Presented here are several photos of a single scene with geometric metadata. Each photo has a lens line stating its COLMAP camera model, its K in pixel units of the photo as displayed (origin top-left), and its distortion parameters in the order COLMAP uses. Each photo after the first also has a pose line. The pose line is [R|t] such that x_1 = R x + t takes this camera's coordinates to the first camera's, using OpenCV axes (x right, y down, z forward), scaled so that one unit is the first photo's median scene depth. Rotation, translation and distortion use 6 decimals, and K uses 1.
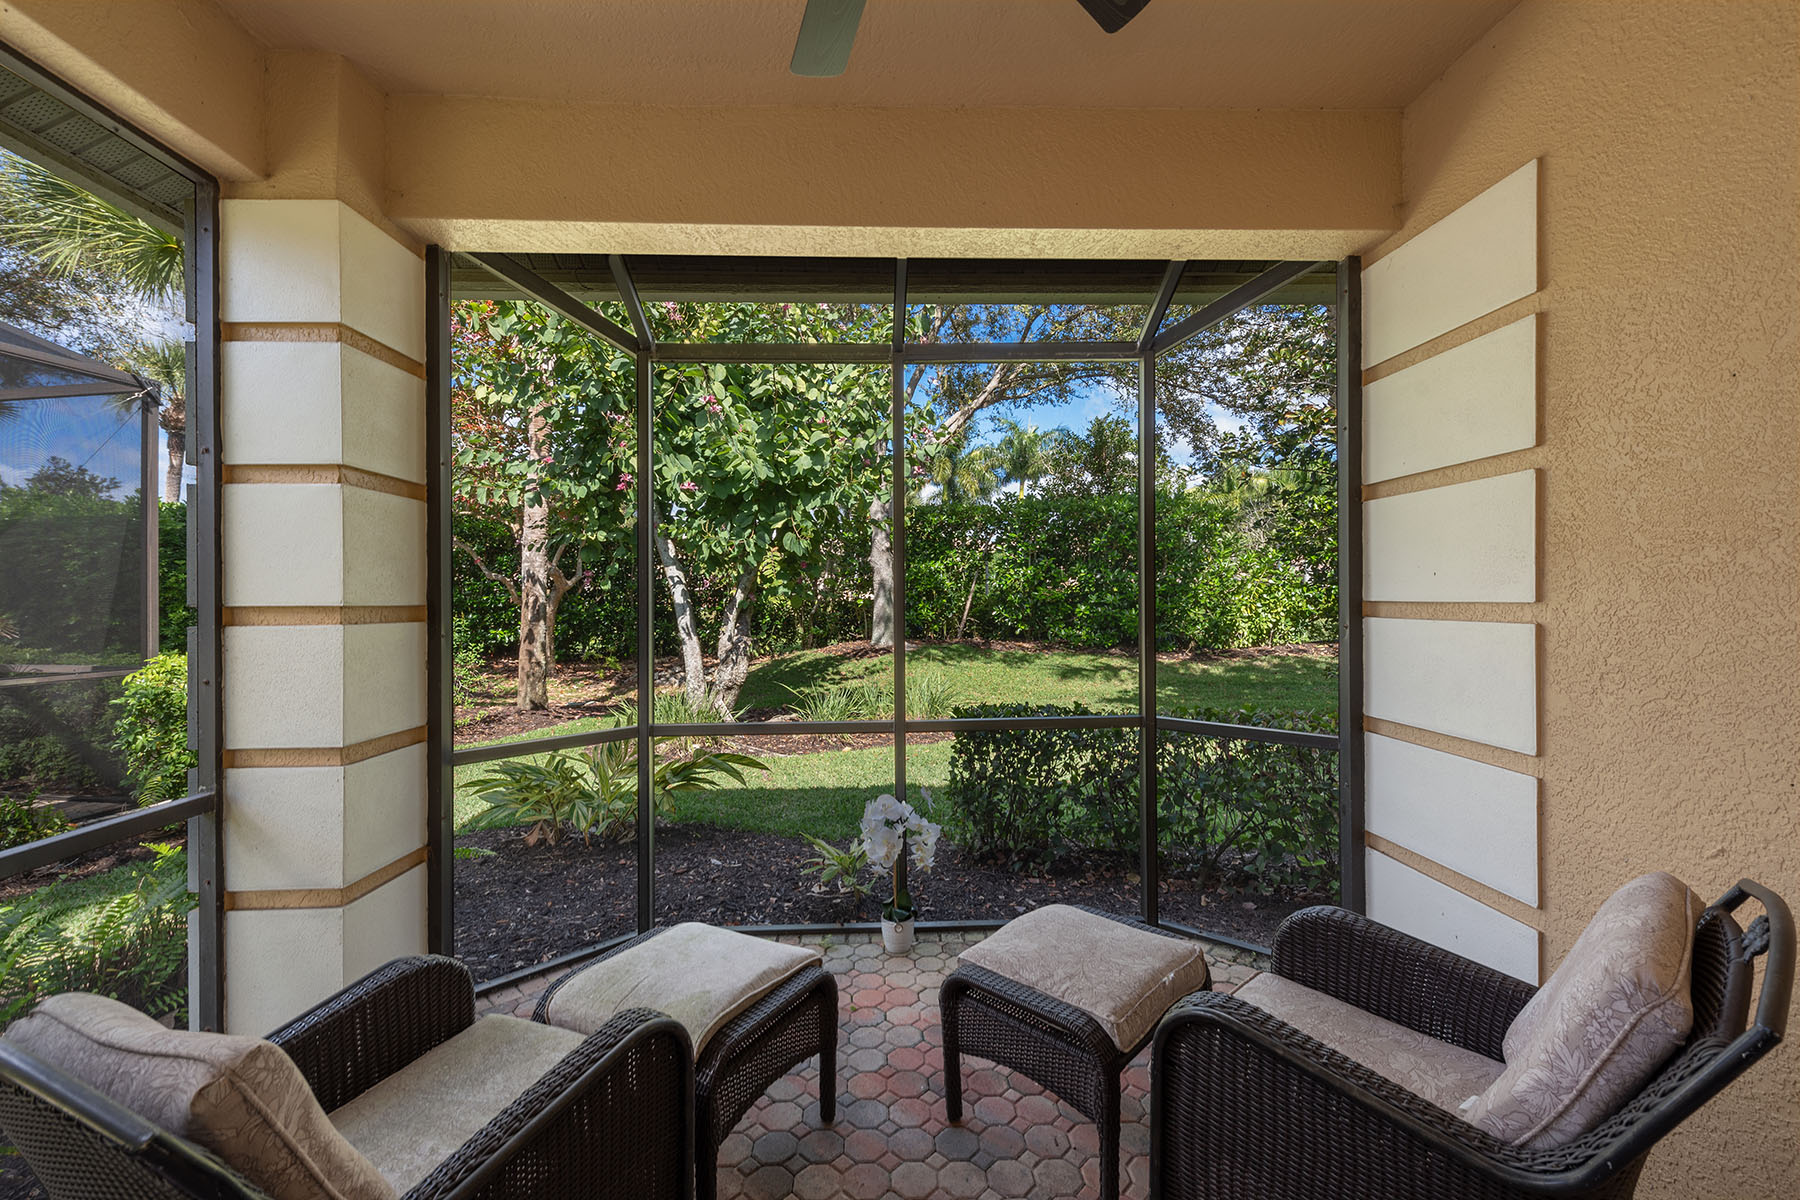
lens RADIAL K [[724.1, 0, 896.2], [0, 724.1, 596.0], [0, 0, 1]] dist [0.002557, -0.000083]
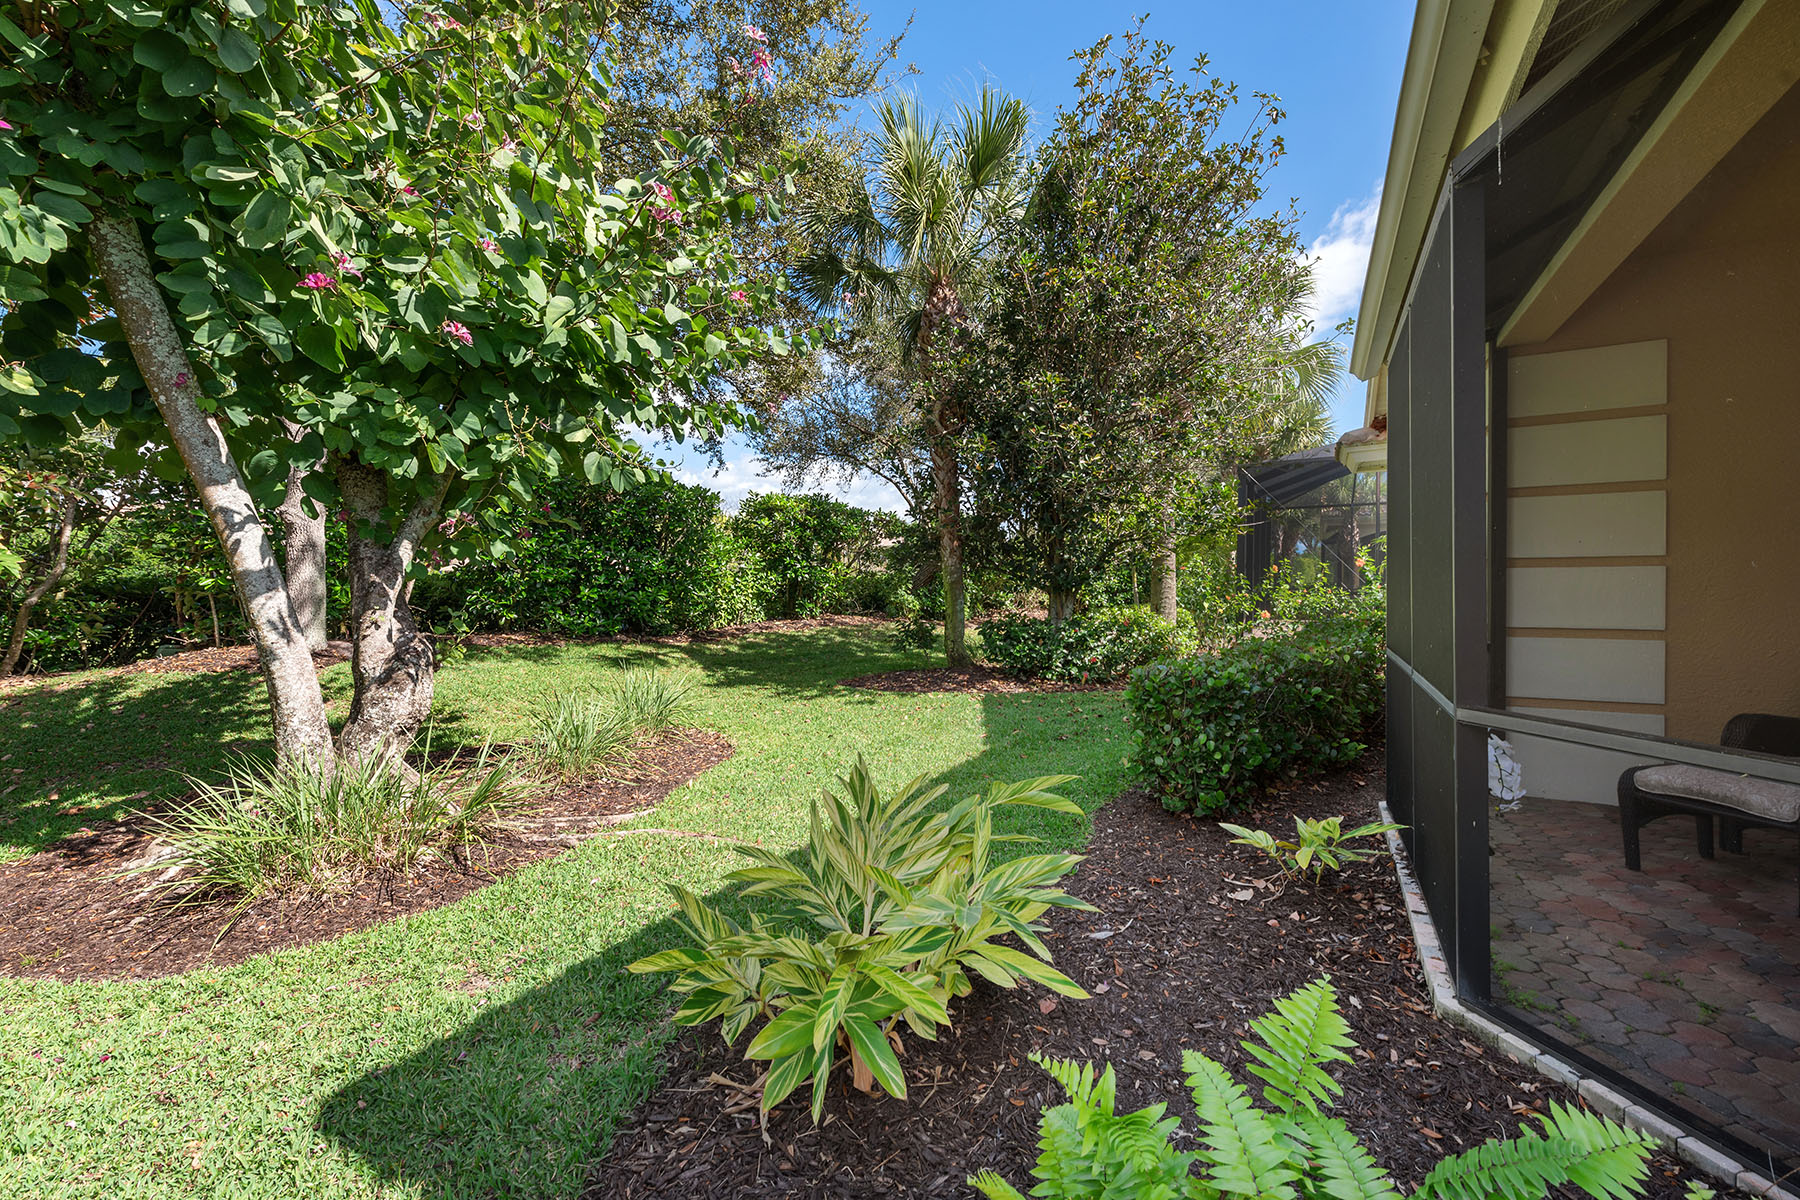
lens RADIAL K [[724.1, 0, 896.3], [0, 724.1, 590.5], [0, 0, 1]] dist [0.002557, -0.000083]
pose [[0.547507, -0.004104, 0.836791, -0.478103], [-0.000085, 0.999988, 0.004960, 0.022634], [-0.836801, -0.002787, 0.547500, 0.404009]]
